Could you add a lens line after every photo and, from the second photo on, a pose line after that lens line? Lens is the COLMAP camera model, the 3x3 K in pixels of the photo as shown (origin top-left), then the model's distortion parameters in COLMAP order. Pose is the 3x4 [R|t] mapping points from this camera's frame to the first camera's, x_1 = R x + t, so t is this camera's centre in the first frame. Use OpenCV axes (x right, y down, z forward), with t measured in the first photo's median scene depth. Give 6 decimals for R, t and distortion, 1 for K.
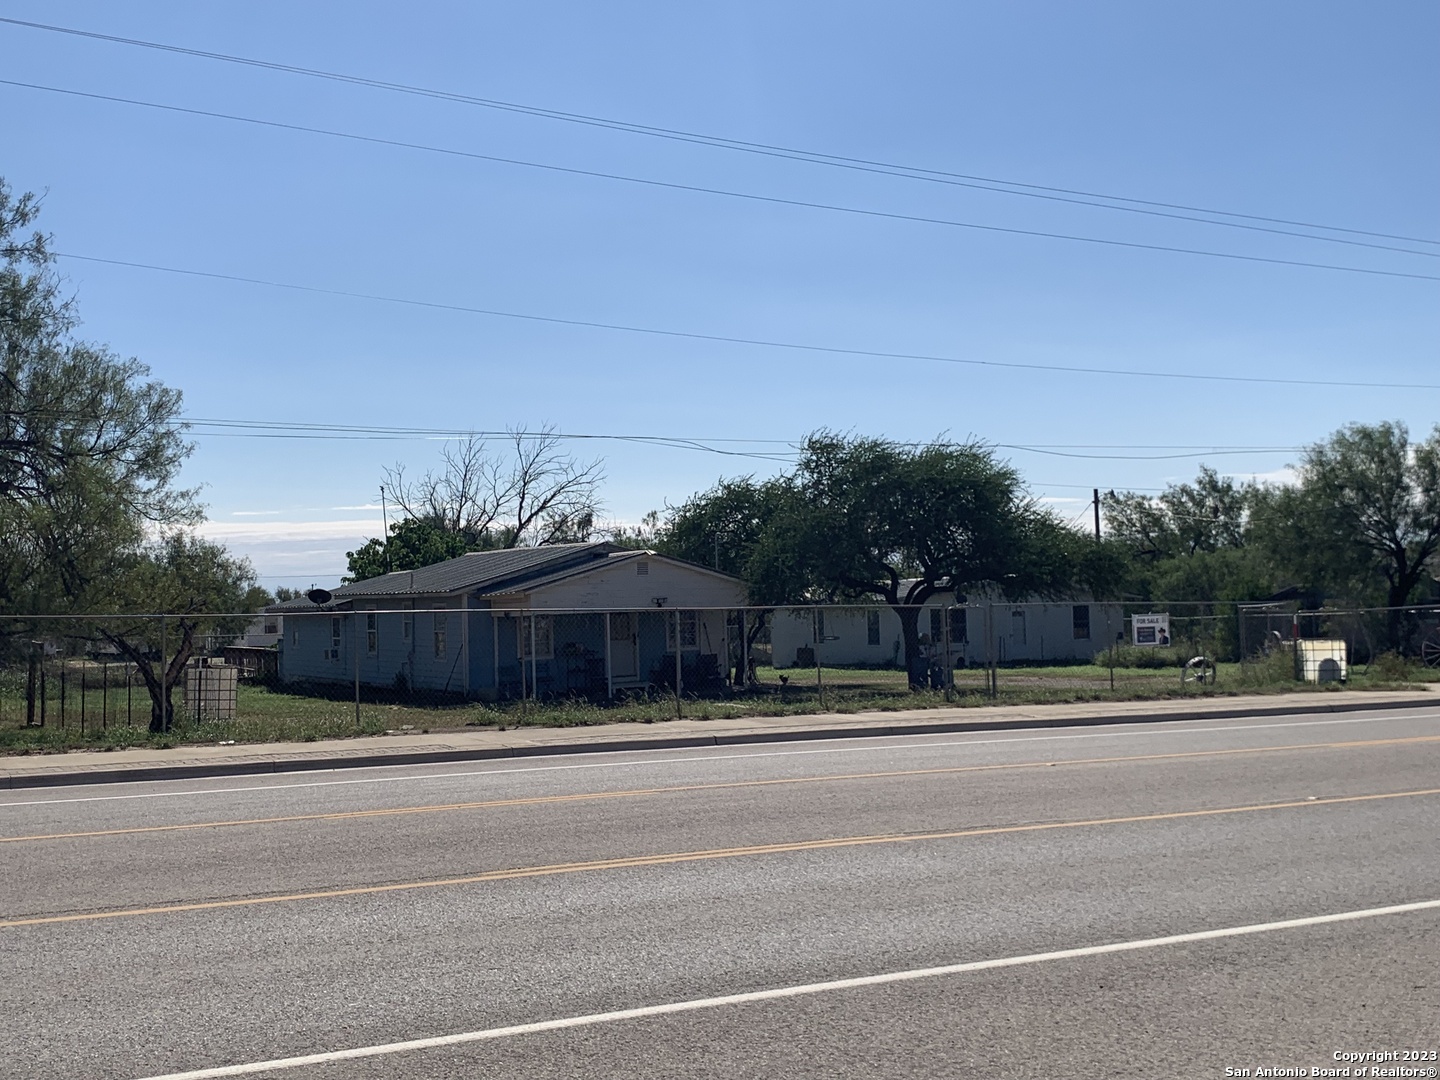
lens RADIAL K [[1780.3, 0, 711.8], [0, 1780.3, 539.8], [0, 0, 1]] dist [0.140399, -0.359984]
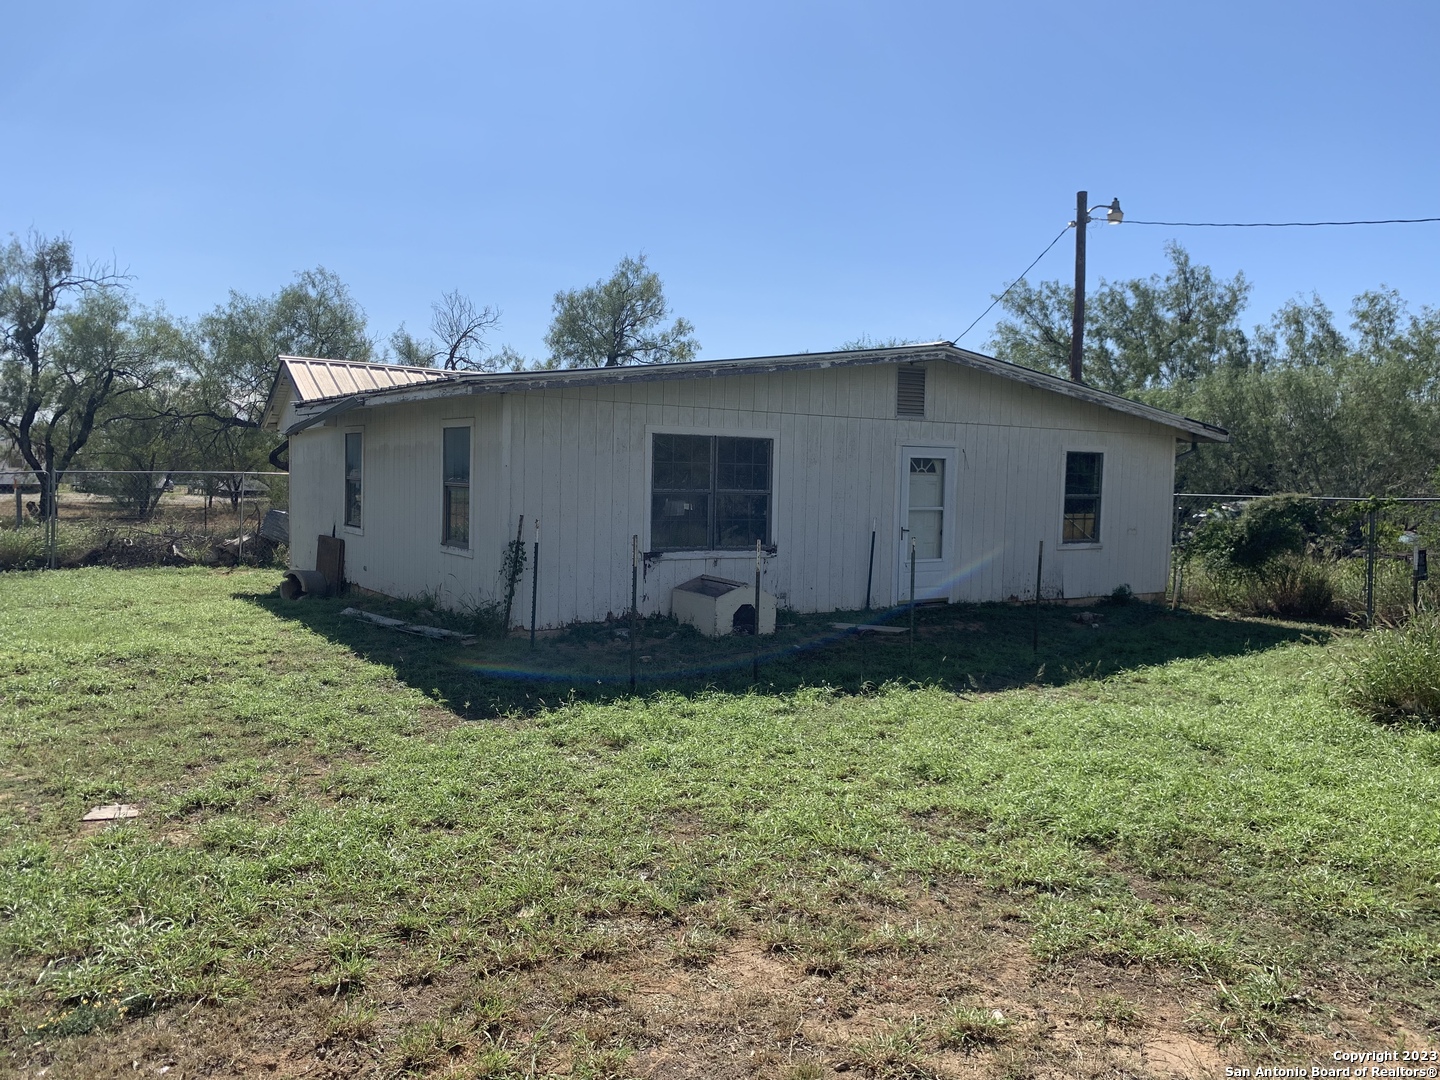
lens RADIAL K [[1114.4, 0, 723.7], [0, 1114.4, 537.1], [0, 0, 1]] dist [0.113533, -0.260388]
pose [[0.994702, 0.037104, 0.095873, 0.111714], [-0.045961, 0.994707, 0.091895, 0.036303], [-0.091956, -0.095815, 0.991143, 0.778174]]
